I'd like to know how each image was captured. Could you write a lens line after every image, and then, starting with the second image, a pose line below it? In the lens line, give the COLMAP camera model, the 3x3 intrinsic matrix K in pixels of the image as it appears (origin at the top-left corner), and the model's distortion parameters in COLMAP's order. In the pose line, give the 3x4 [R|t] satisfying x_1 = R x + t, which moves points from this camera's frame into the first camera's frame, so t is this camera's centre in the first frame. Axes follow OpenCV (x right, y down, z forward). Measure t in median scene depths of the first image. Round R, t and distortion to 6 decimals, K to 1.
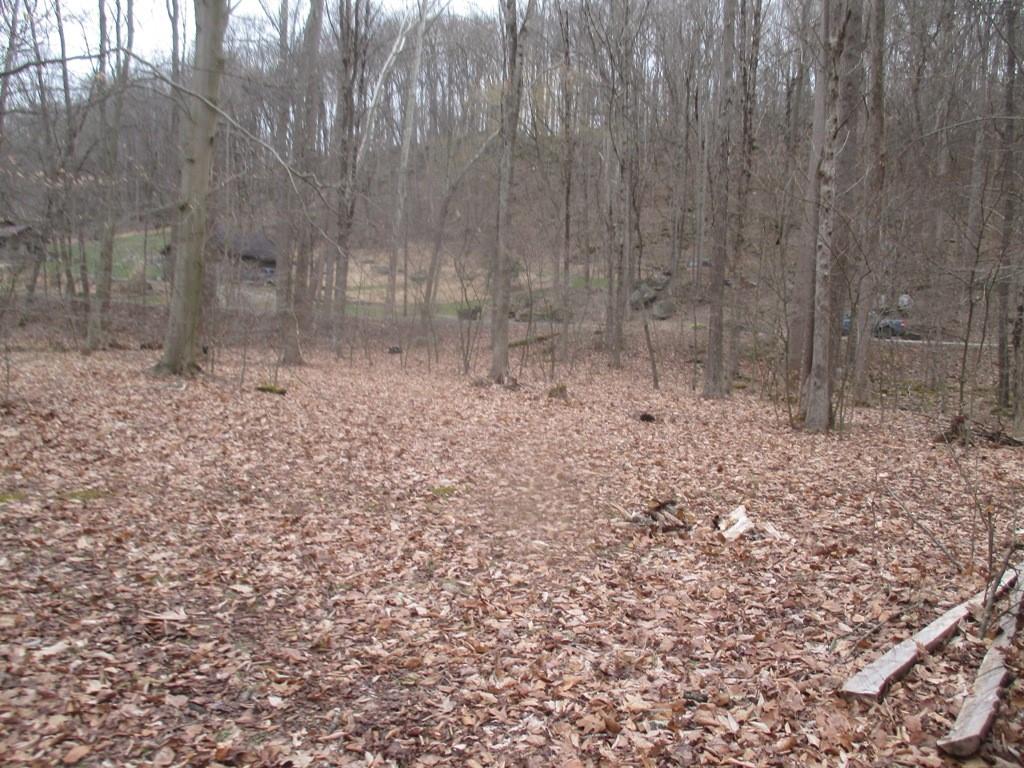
lens RADIAL K [[854.2, 0, 512.0], [0, 854.2, 384.0], [0, 0, 1]] dist [-0.042751, 0.011896]
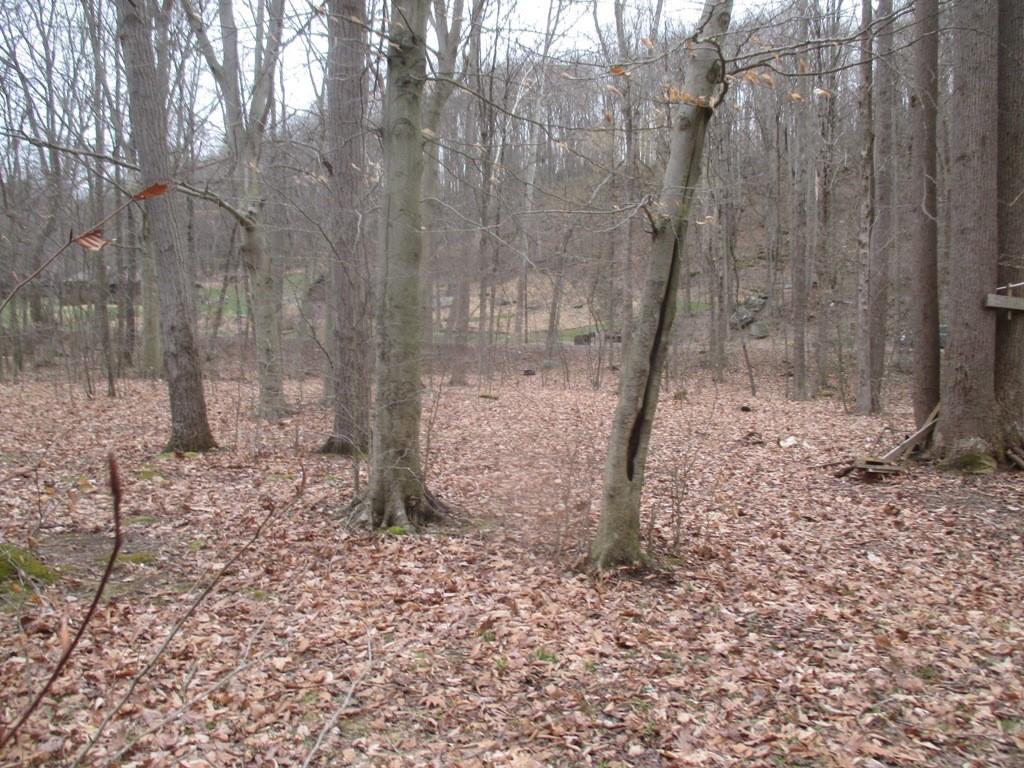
lens RADIAL K [[854.2, 0, 512.0], [0, 854.2, 384.0], [0, 0, 1]] dist [-0.042751, 0.011896]
pose [[0.993235, -0.025043, -0.113390, -0.028864], [0.021855, 0.999332, -0.029277, 0.011984], [0.114048, 0.026601, 0.993119, -0.196759]]
